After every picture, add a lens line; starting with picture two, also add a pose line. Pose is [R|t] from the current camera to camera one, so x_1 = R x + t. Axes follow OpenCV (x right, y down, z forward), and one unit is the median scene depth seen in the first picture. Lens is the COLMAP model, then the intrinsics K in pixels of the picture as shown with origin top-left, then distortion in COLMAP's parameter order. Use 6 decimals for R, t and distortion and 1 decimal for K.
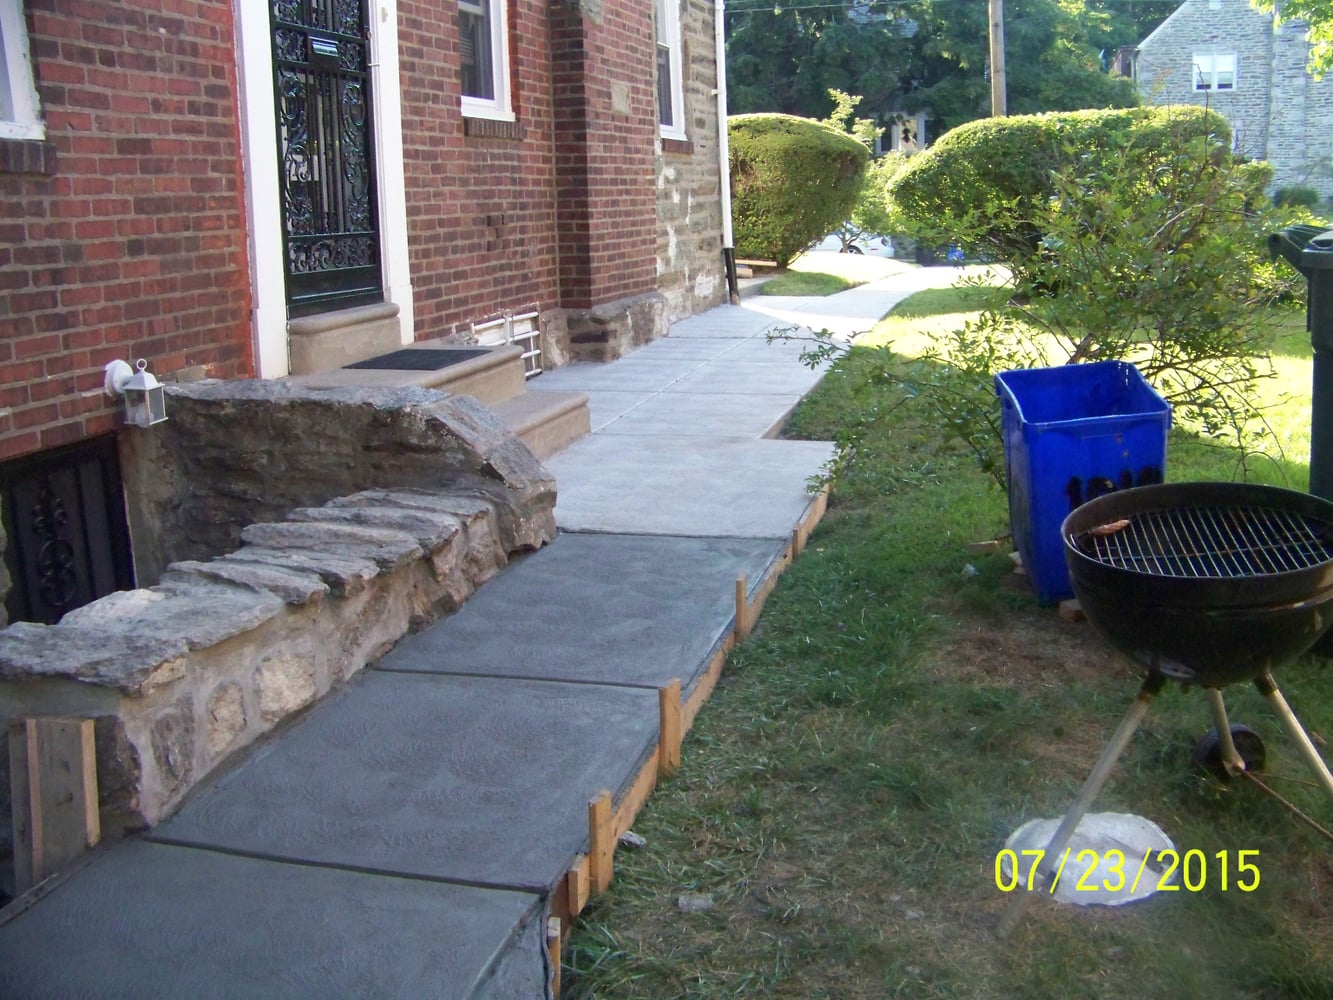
lens RADIAL K [[1400.8, 0, 666.5], [0, 1400.8, 500.0], [0, 0, 1]] dist [-0.260855, 0.333713]
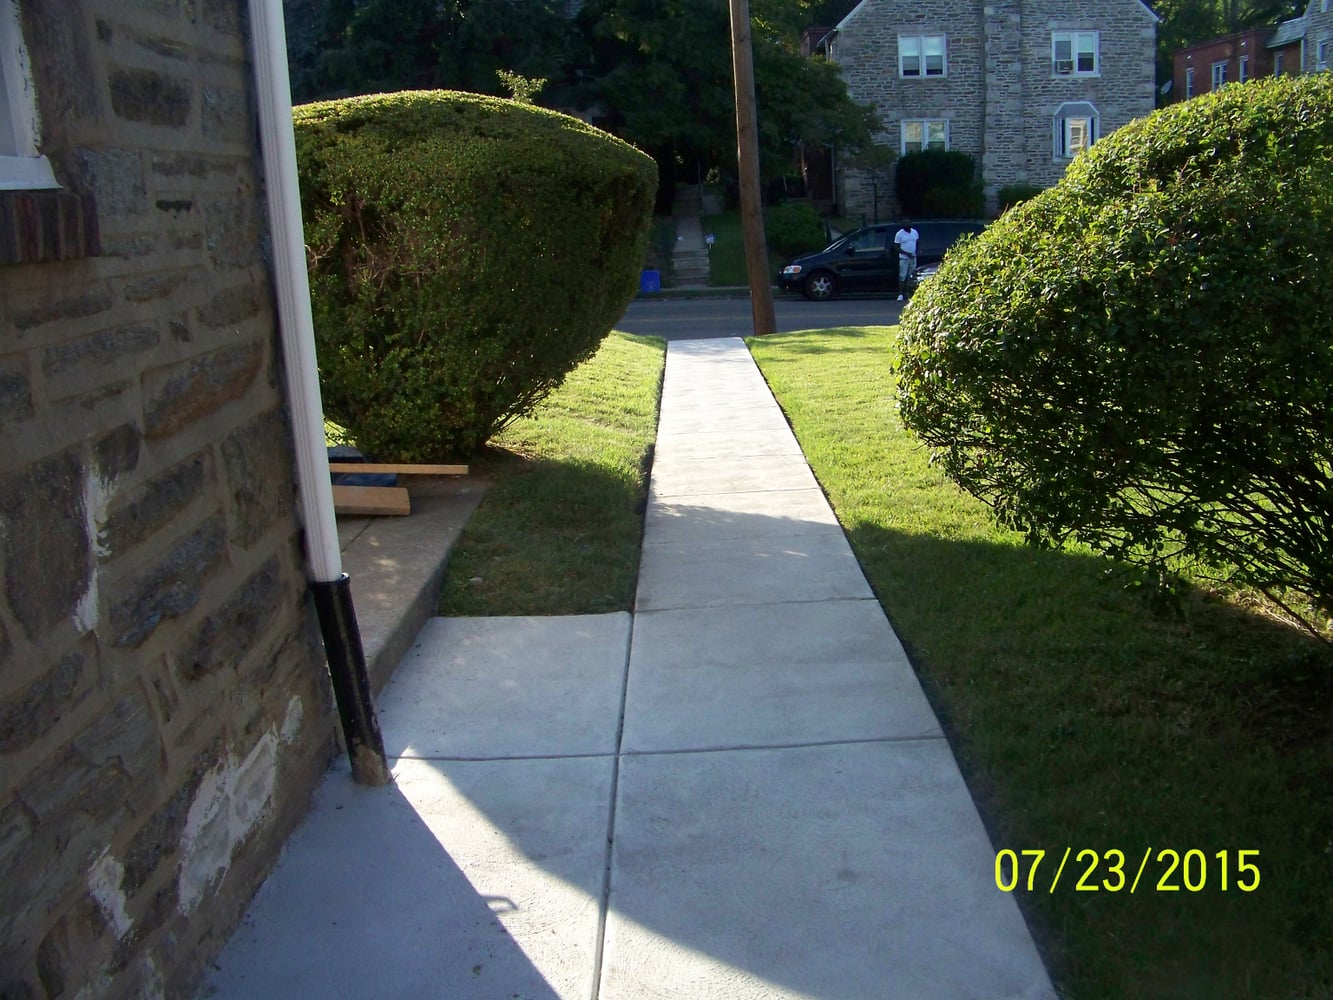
lens RADIAL K [[1400.8, 0, 666.5], [0, 1400.8, 500.0], [0, 0, 1]] dist [-0.260855, 0.333713]
pose [[0.967266, -0.070456, 0.243787, 0.036433], [0.070904, 0.997459, 0.006945, -0.160546], [-0.243657, 0.010568, 0.969804, 0.603013]]
